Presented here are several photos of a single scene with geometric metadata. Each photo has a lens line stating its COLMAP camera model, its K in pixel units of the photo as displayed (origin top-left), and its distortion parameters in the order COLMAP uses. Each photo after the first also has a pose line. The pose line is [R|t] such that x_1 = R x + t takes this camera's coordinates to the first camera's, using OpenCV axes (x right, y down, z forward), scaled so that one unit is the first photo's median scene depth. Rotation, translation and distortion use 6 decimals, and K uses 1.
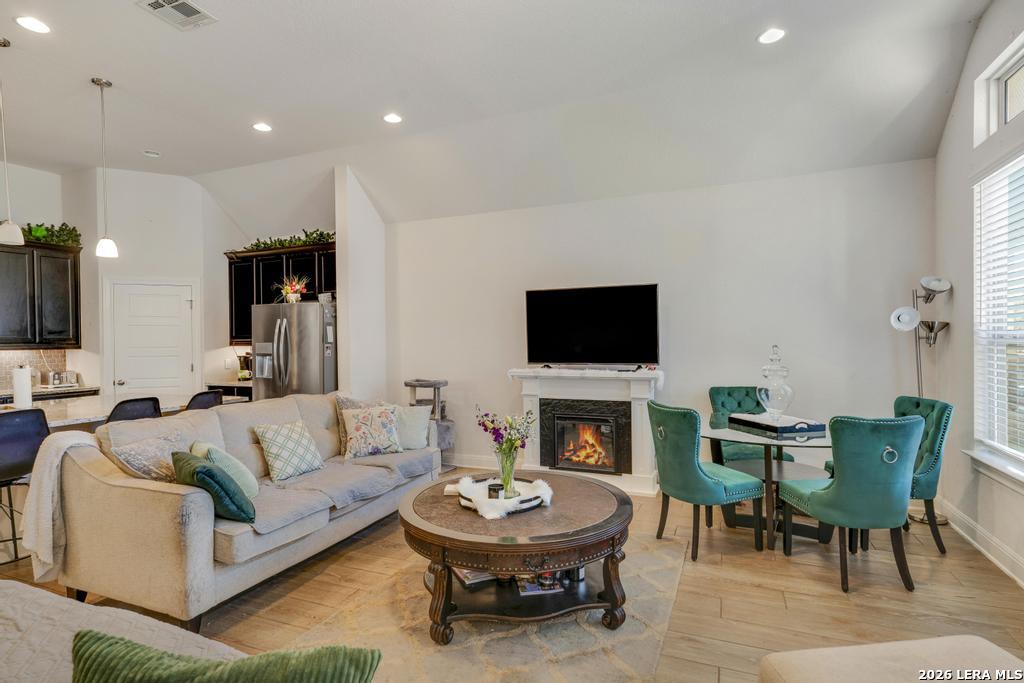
lens RADIAL K [[515.6, 0, 509.7], [0, 515.6, 341.4], [0, 0, 1]] dist [0.002693, 0.000863]
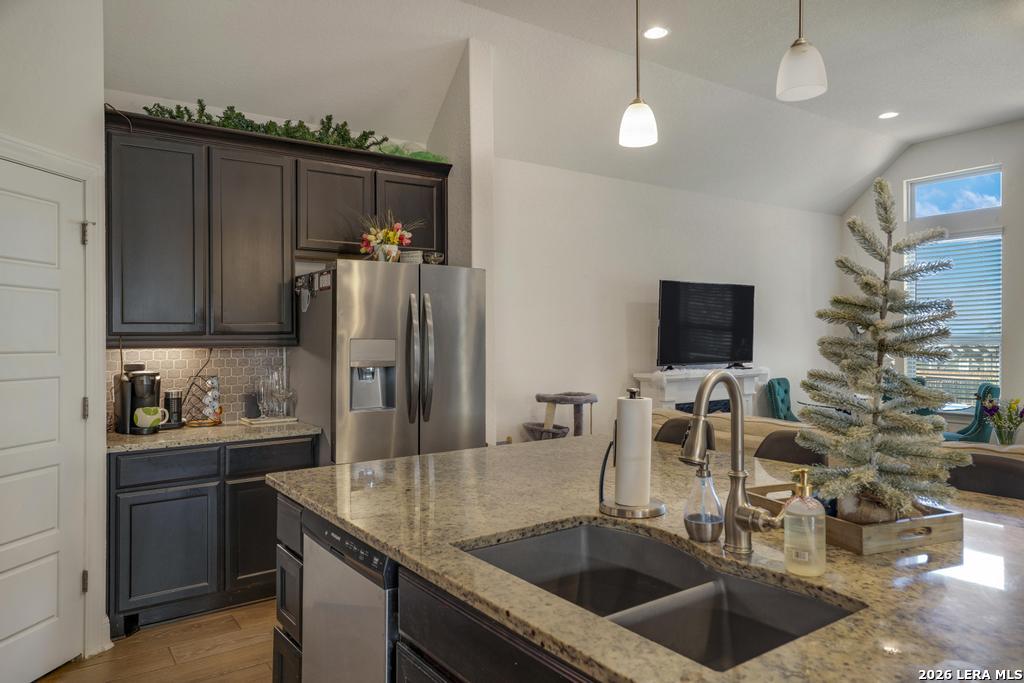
lens RADIAL K [[684.5, 0, 512.9], [0, 684.5, 340.9], [0, 0, 1]] dist [-0.033944, -0.000627]
pose [[0.533333, 0.004438, 0.845894, -1.120016], [0.004353, 0.999959, -0.007991, 0.011595], [-0.845894, 0.007944, 0.533292, 0.643020]]
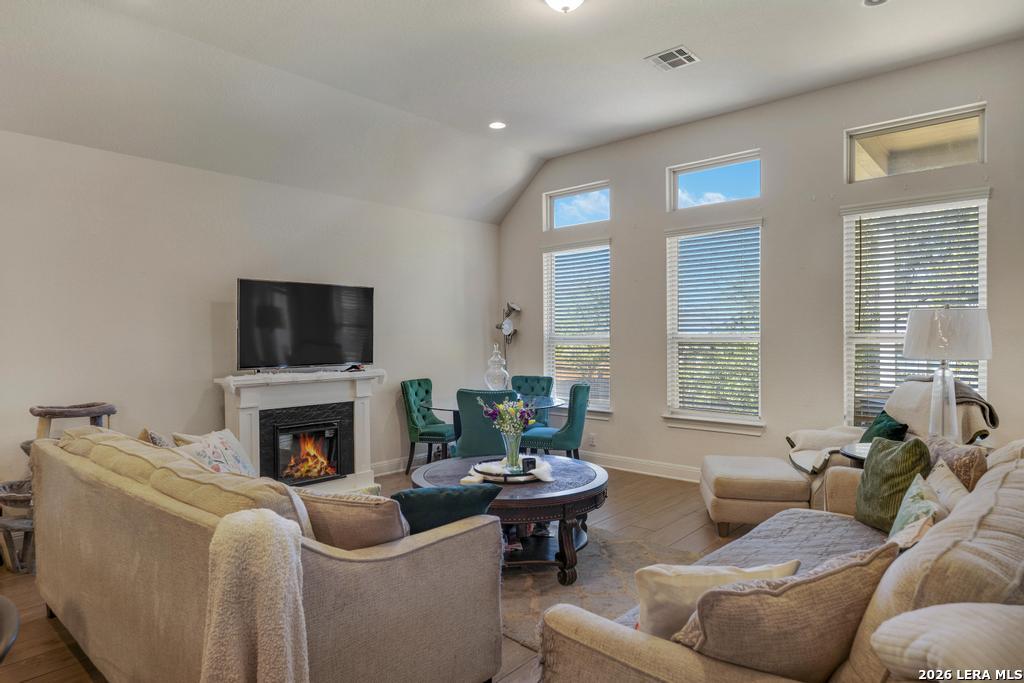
lens RADIAL K [[588.7, 0, 516.1], [0, 588.7, 334.7], [0, 0, 1]] dist [-0.001281, -0.001356]
pose [[0.313900, 0.013484, 0.949360, -0.739058], [0.003705, 0.999874, -0.015427, 0.005374], [-0.949449, 0.008360, 0.313810, 0.327720]]
